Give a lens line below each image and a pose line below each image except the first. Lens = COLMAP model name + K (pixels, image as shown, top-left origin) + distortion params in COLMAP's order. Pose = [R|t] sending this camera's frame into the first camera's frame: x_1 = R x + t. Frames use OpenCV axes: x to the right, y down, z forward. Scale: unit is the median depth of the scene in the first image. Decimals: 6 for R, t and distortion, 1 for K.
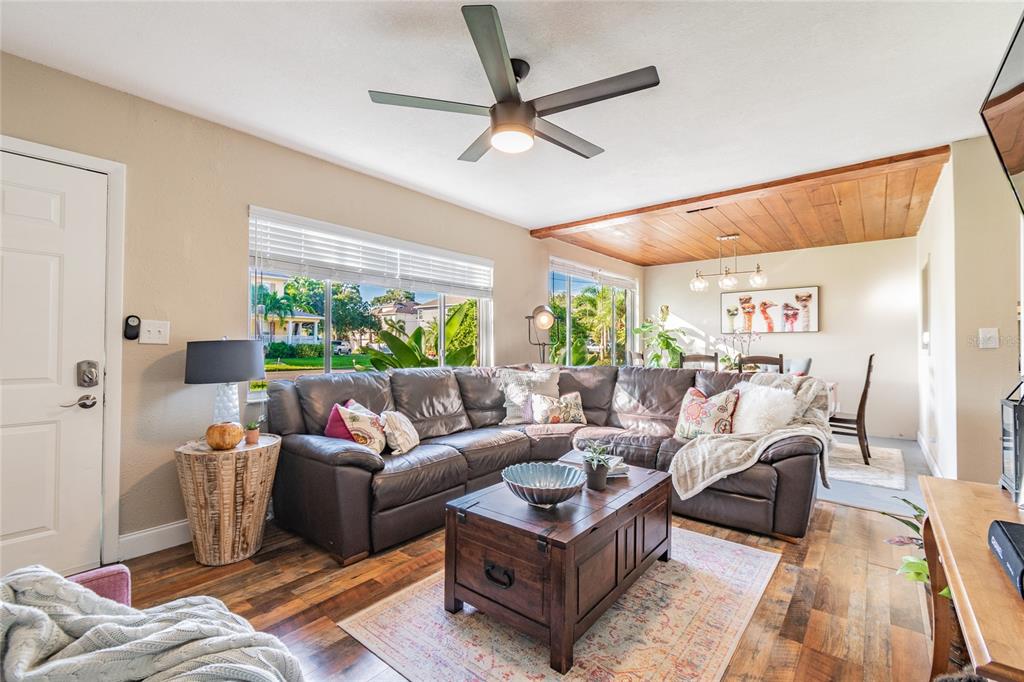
lens RADIAL K [[451.0, 0, 503.3], [0, 451.0, 341.2], [0, 0, 1]] dist [0.001499, -0.000160]
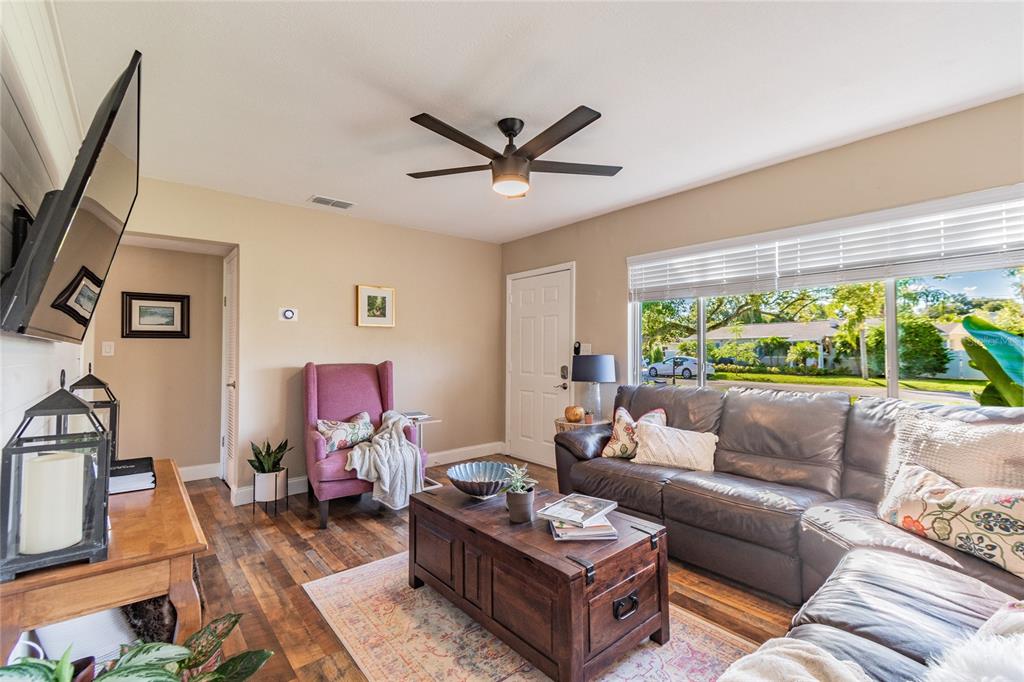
lens RADIAL K [[451.4, 0, 509.9], [0, 451.4, 340.3], [0, 0, 1]] dist [0.000915, -0.000006]
pose [[-0.183704, -0.026962, -0.982612, 6.055060], [0.006626, 0.999567, -0.028666, -0.067374], [0.982959, -0.011777, -0.183446, 6.286589]]
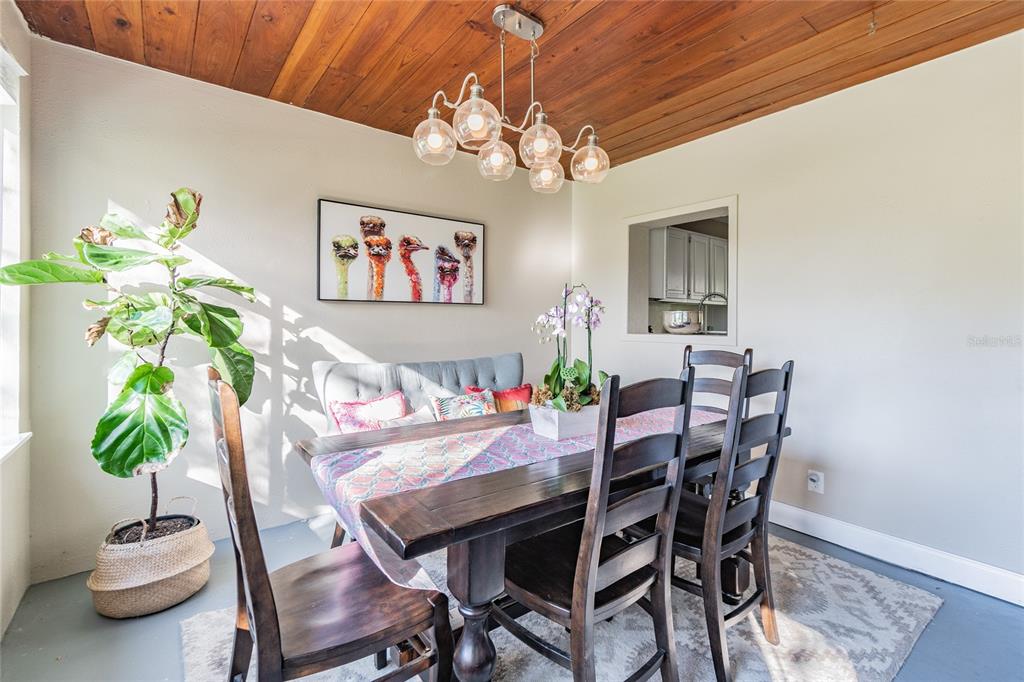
lens RADIAL K [[463.7, 0, 510.0], [0, 463.7, 327.1], [0, 0, 1]] dist [-0.000329, -0.000103]
pose [[0.228586, -0.006397, 0.973503, 0.122309], [-0.011993, 0.999884, 0.009387, 0.001786], [-0.973450, -0.013821, 0.228483, 0.769446]]
